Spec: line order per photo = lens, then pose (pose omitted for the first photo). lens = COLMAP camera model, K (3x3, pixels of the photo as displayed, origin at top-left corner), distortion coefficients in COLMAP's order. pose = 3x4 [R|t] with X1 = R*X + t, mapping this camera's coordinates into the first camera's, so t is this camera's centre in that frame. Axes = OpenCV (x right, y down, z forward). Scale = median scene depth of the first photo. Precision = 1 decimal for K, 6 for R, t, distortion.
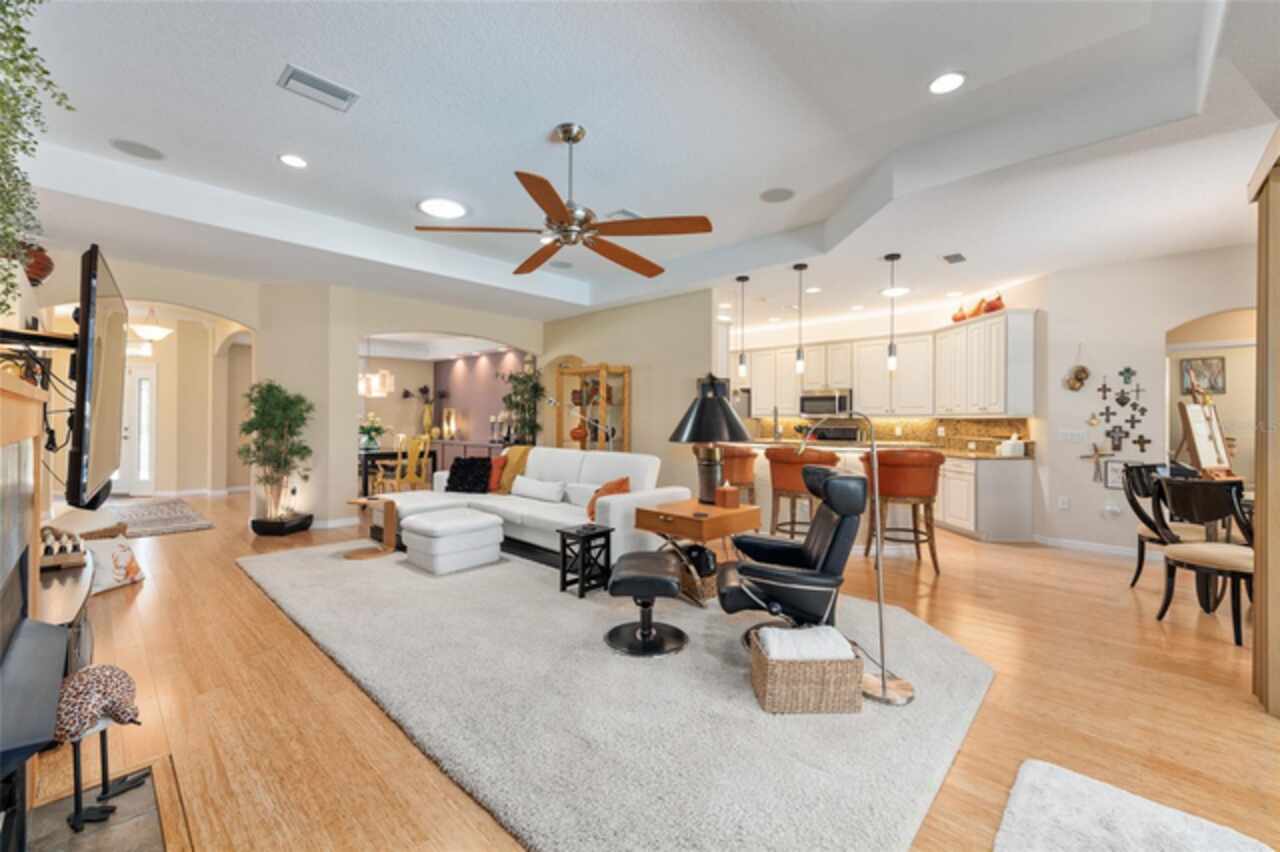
lens RADIAL K [[519.5, 0, 636.9], [0, 519.5, 415.8], [0, 0, 1]] dist [-0.000449, 0.000150]
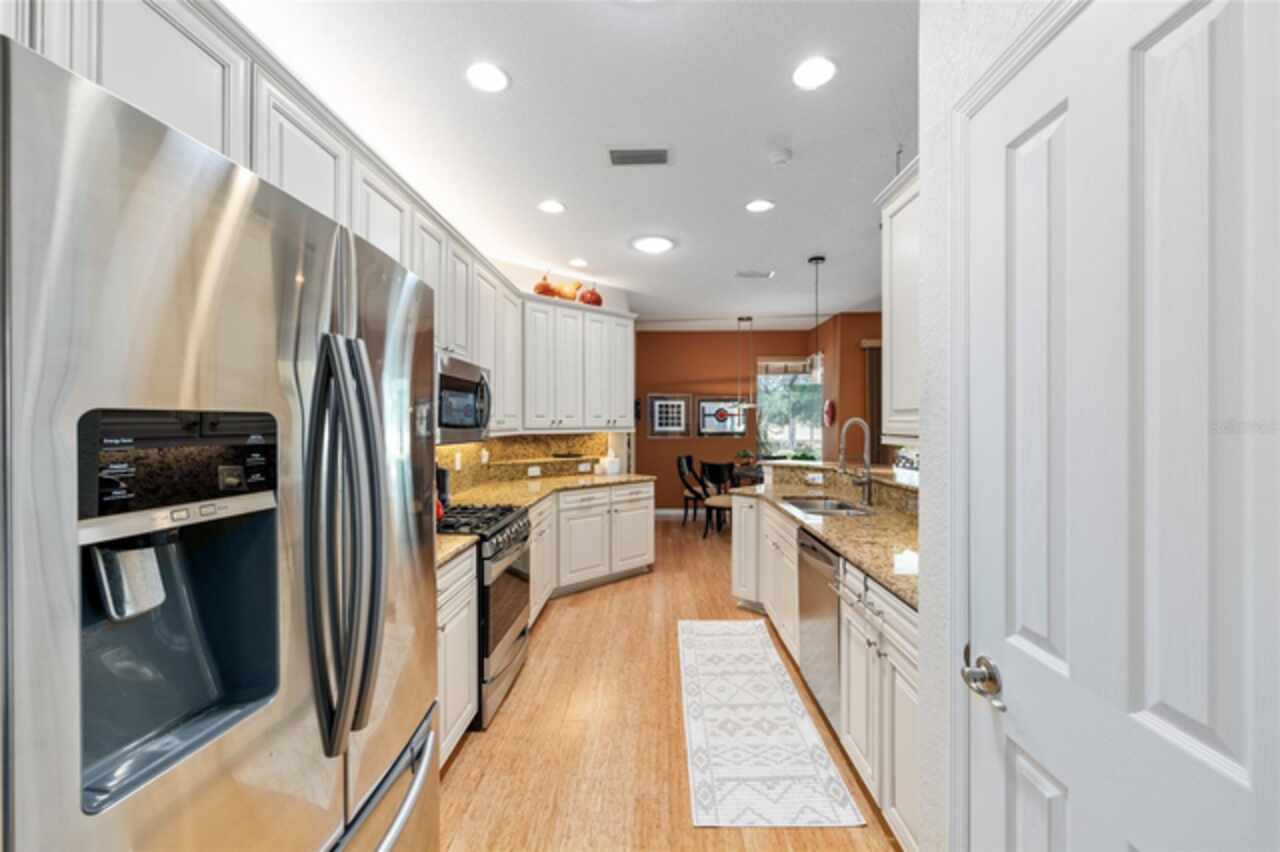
lens RADIAL K [[514.3, 0, 642.3], [0, 514.3, 423.1], [0, 0, 1]] dist [0.000189, 0.000221]
pose [[-0.664464, -0.009022, 0.747266, 0.014862], [-0.009617, 0.999948, 0.003520, -0.013769], [-0.747258, -0.004848, -0.664516, 1.468277]]
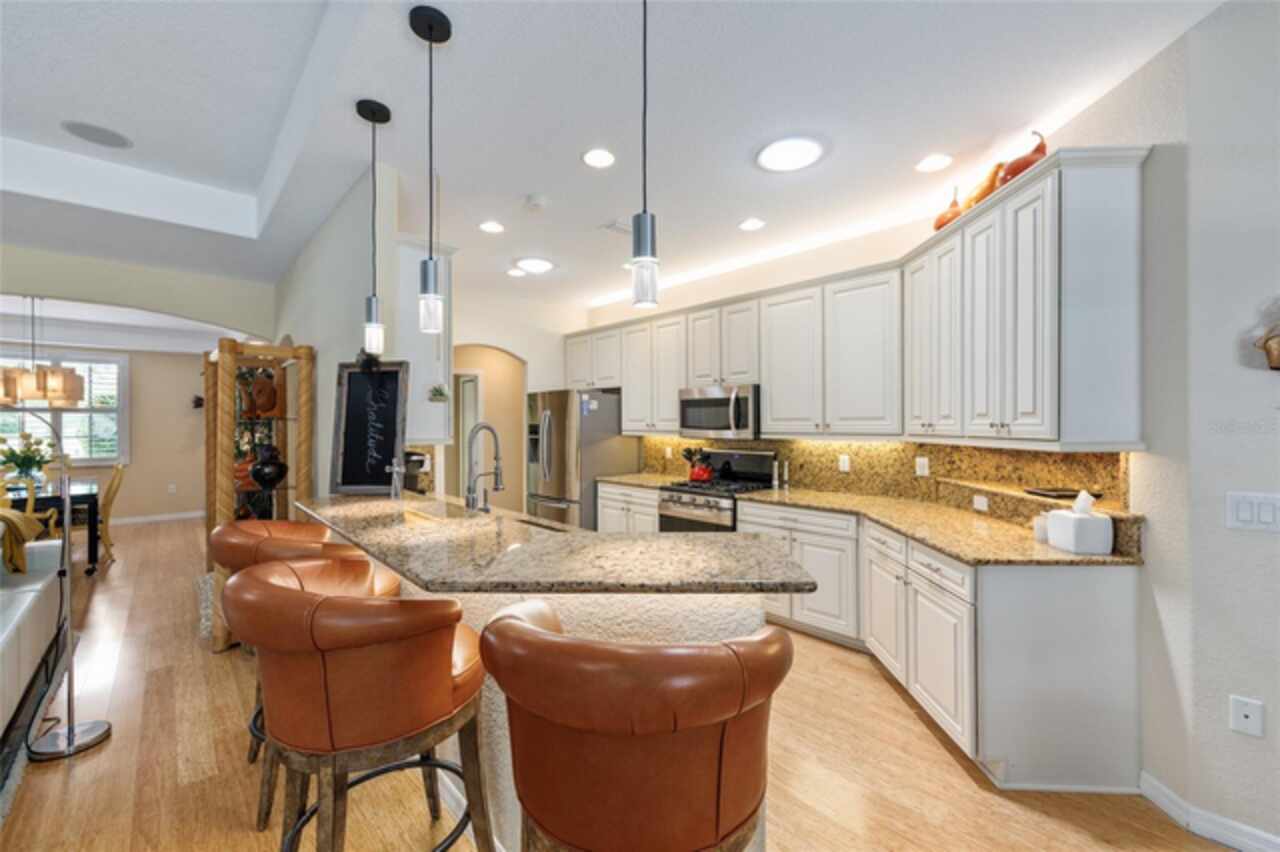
lens RADIAL K [[514.3, 0, 642.3], [0, 514.3, 423.1], [0, 0, 1]] dist [0.000189, 0.000221]
pose [[0.997938, -0.009290, -0.063505, 0.406547], [0.009679, 0.999936, 0.005825, -0.019213], [0.063447, -0.006428, 0.997965, 0.572074]]
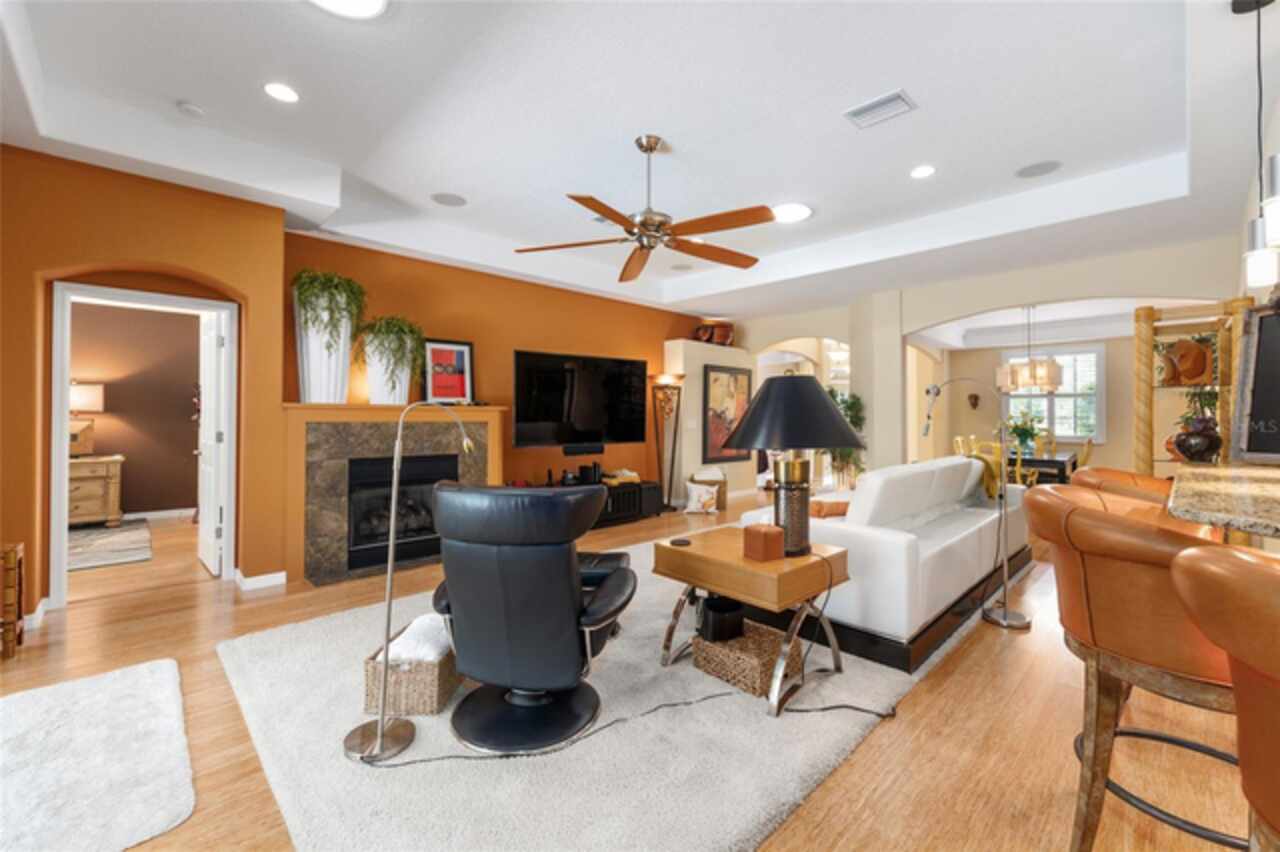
lens RADIAL K [[524.1, 0, 643.7], [0, 524.1, 411.1], [0, 0, 1]] dist [-0.000260, 0.000148]
pose [[-0.041747, -0.017404, -0.998977, 0.517295], [0.003456, 0.999840, -0.017564, 0.009592], [0.999122, -0.004186, -0.041680, 0.575465]]
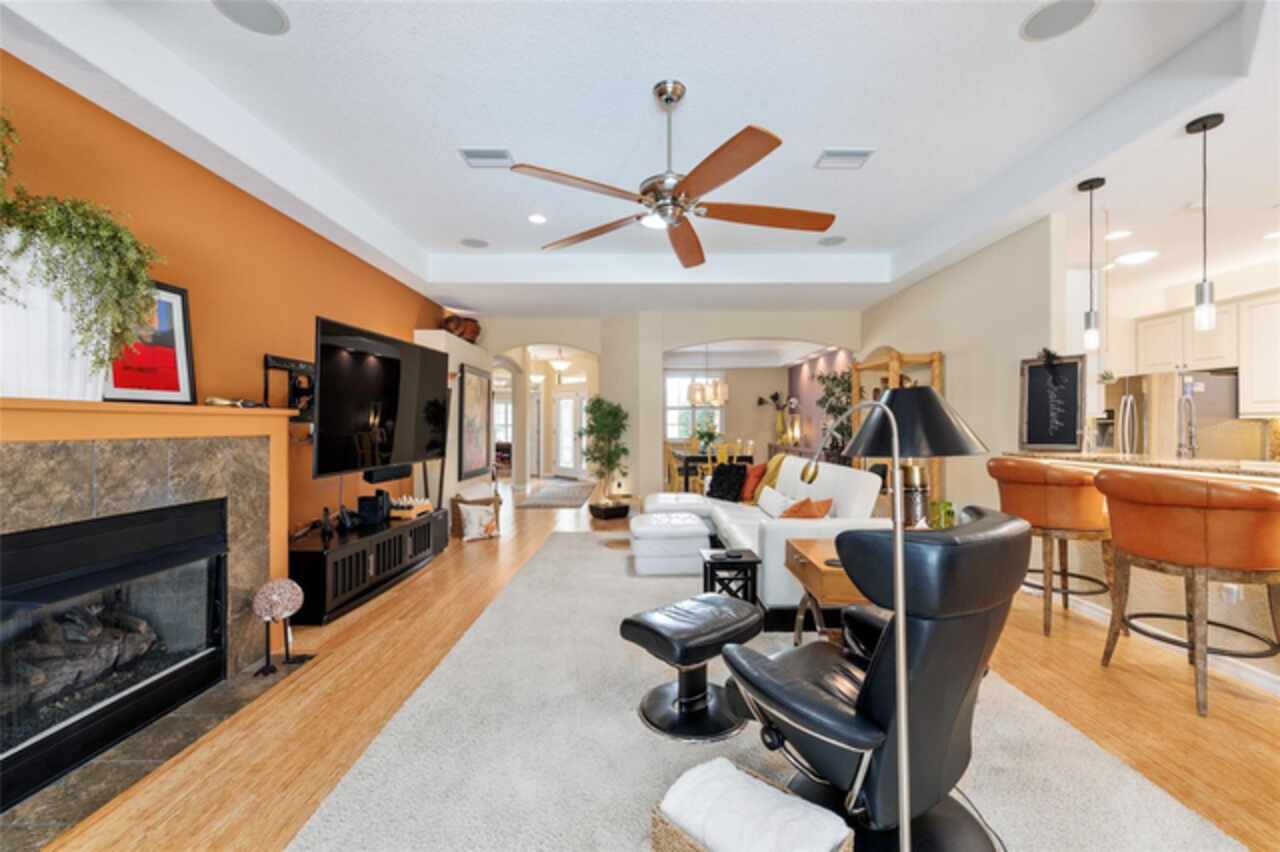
lens RADIAL K [[514.3, 0, 642.3], [0, 514.3, 423.1], [0, 0, 1]] dist [0.000189, 0.000221]
pose [[0.685836, -0.009919, -0.727689, 0.259098], [0.011108, 0.999933, -0.003162, 0.004859], [0.727672, -0.005915, 0.685900, 0.210125]]
